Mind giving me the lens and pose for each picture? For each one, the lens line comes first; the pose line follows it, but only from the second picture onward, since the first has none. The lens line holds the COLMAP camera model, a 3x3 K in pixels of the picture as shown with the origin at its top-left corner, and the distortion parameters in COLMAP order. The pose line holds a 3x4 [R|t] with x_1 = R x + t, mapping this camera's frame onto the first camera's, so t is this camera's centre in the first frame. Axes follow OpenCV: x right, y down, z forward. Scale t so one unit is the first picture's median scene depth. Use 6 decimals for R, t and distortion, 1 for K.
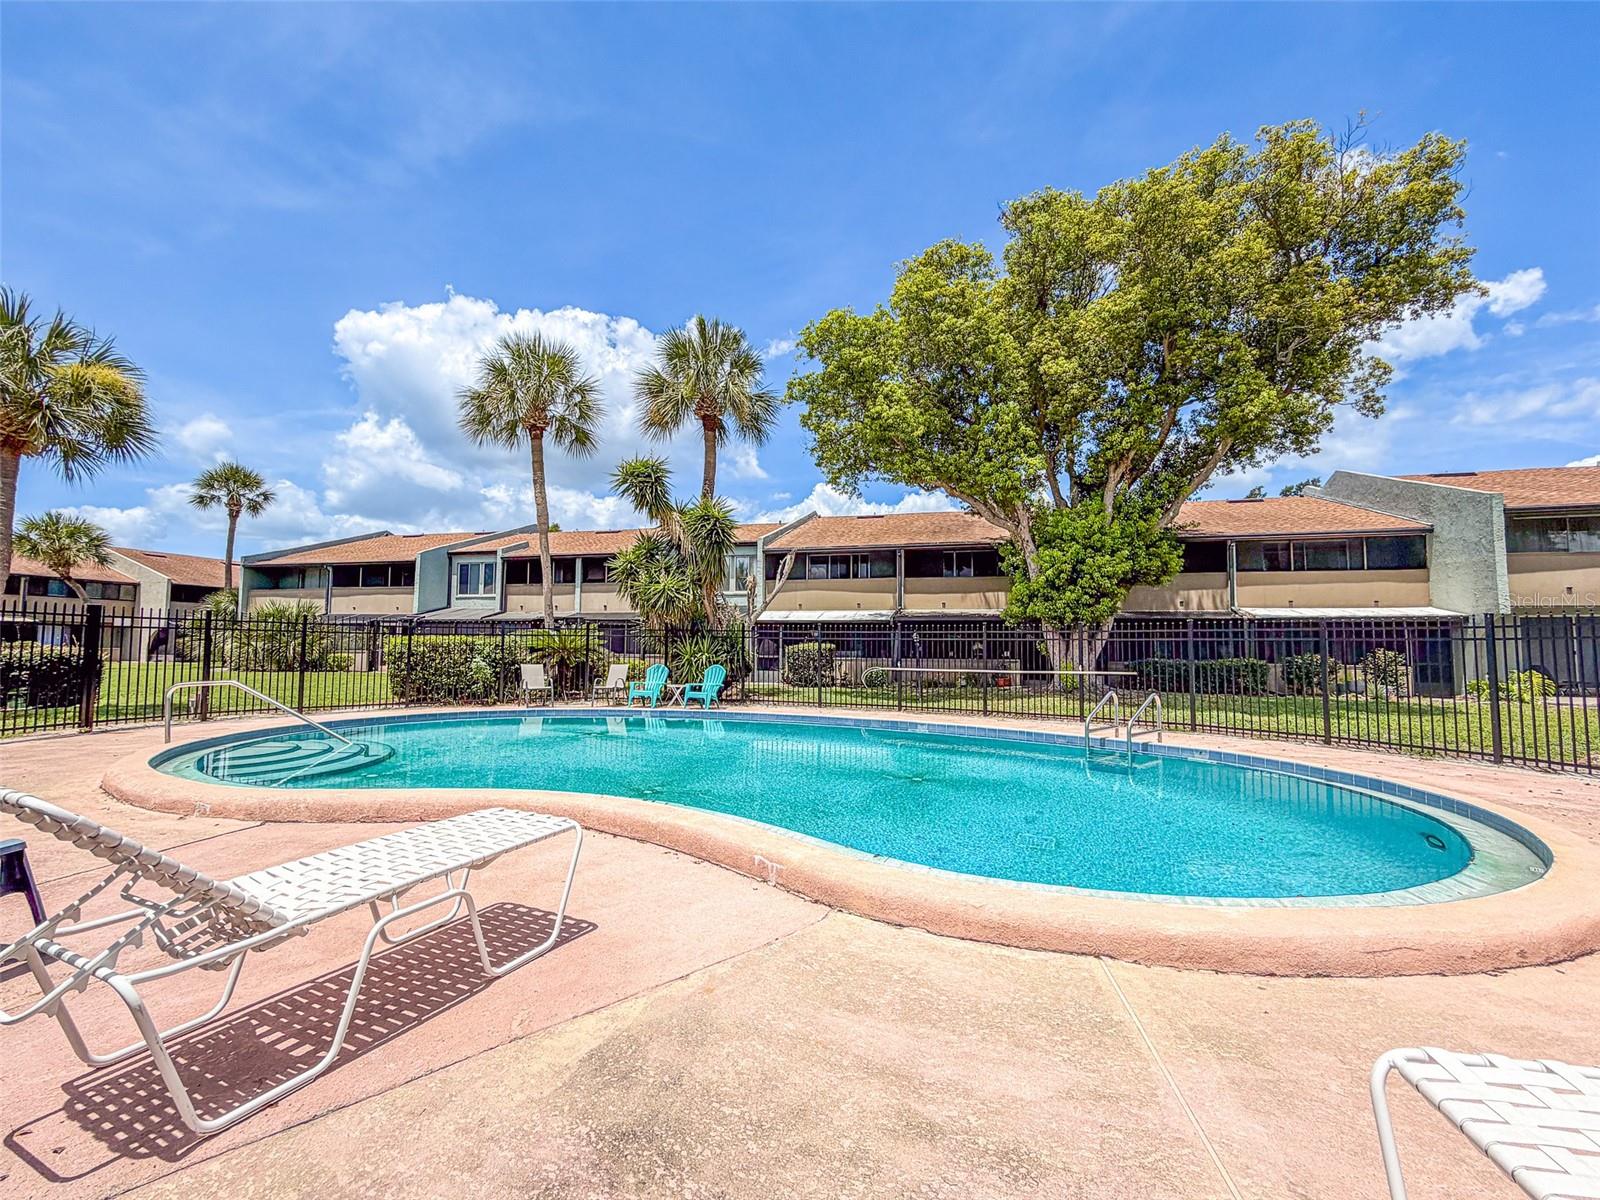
lens RADIAL K [[637.2, 0, 803.6], [0, 637.2, 600.4], [0, 0, 1]] dist [-0.007972, -0.000524]
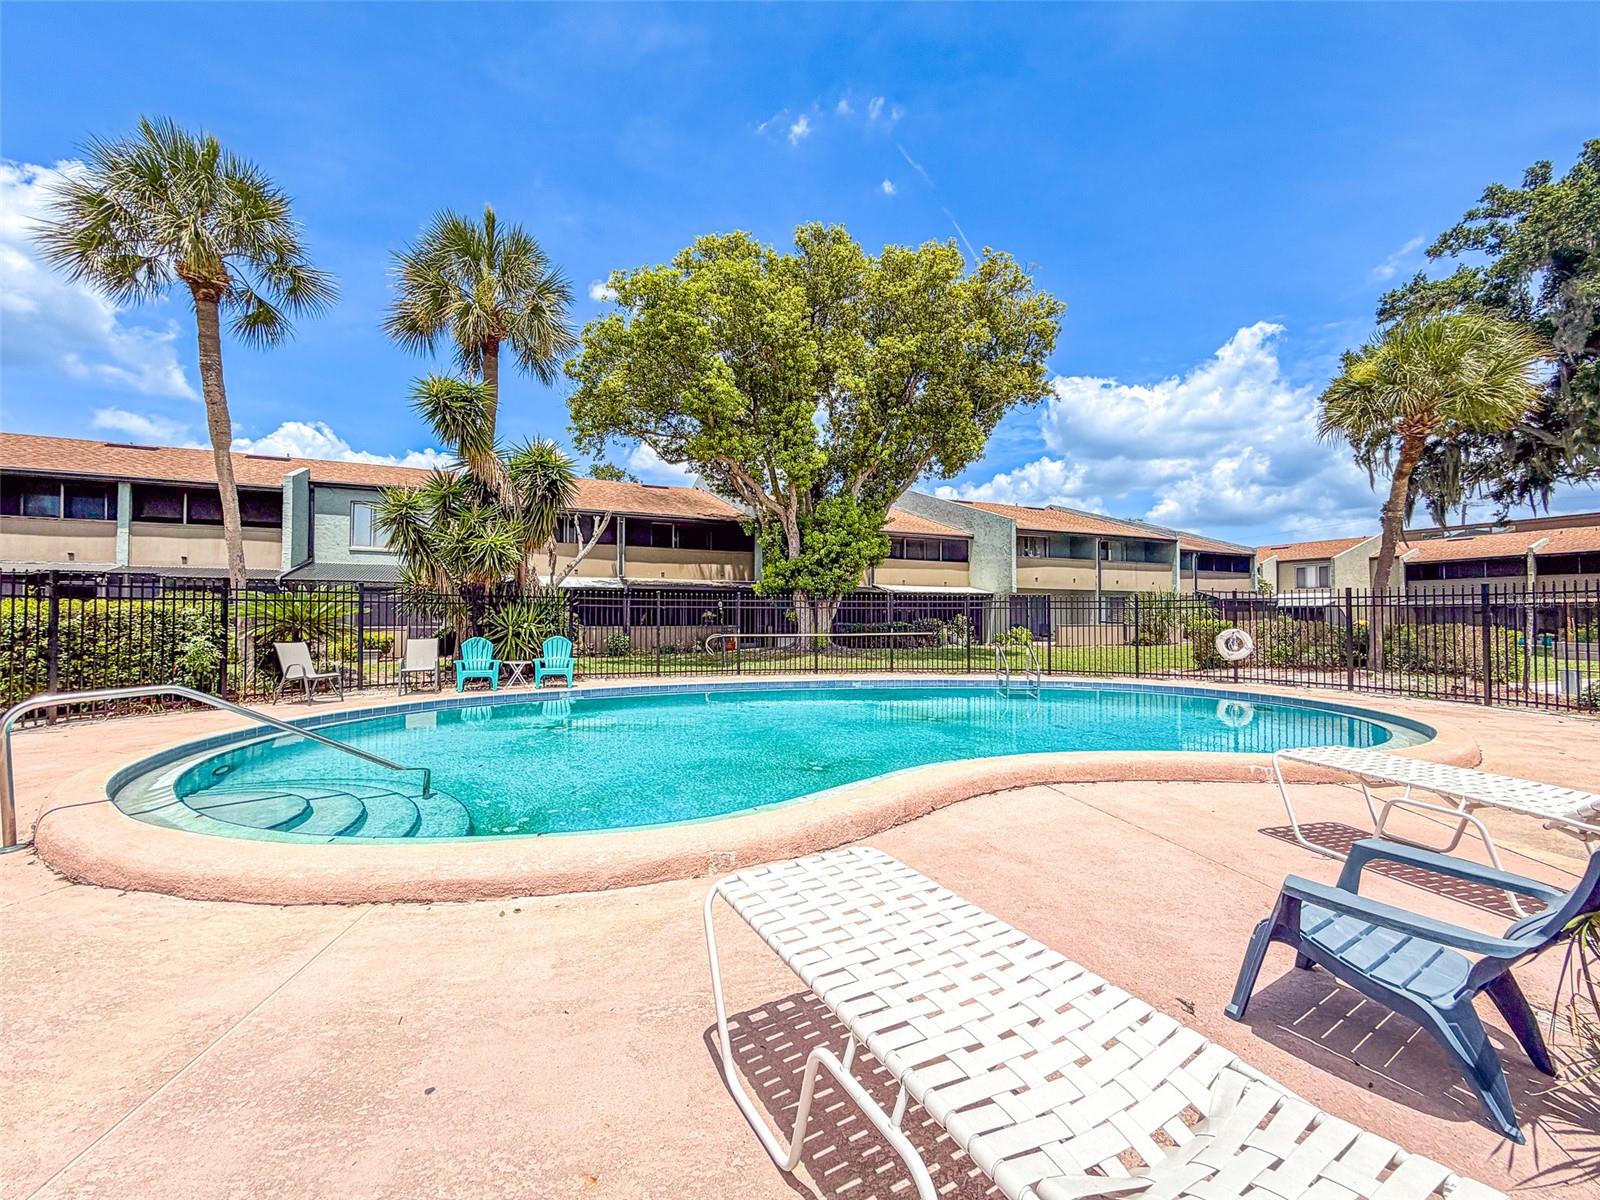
lens RADIAL K [[637.2, 0, 792.1], [0, 637.2, 594.9], [0, 0, 1]] dist [-0.007972, -0.000524]
pose [[0.762770, 0.013478, 0.646530, -0.366372], [-0.040985, 0.998780, 0.027532, 0.004638], [-0.645370, -0.047499, 0.762392, 0.092853]]
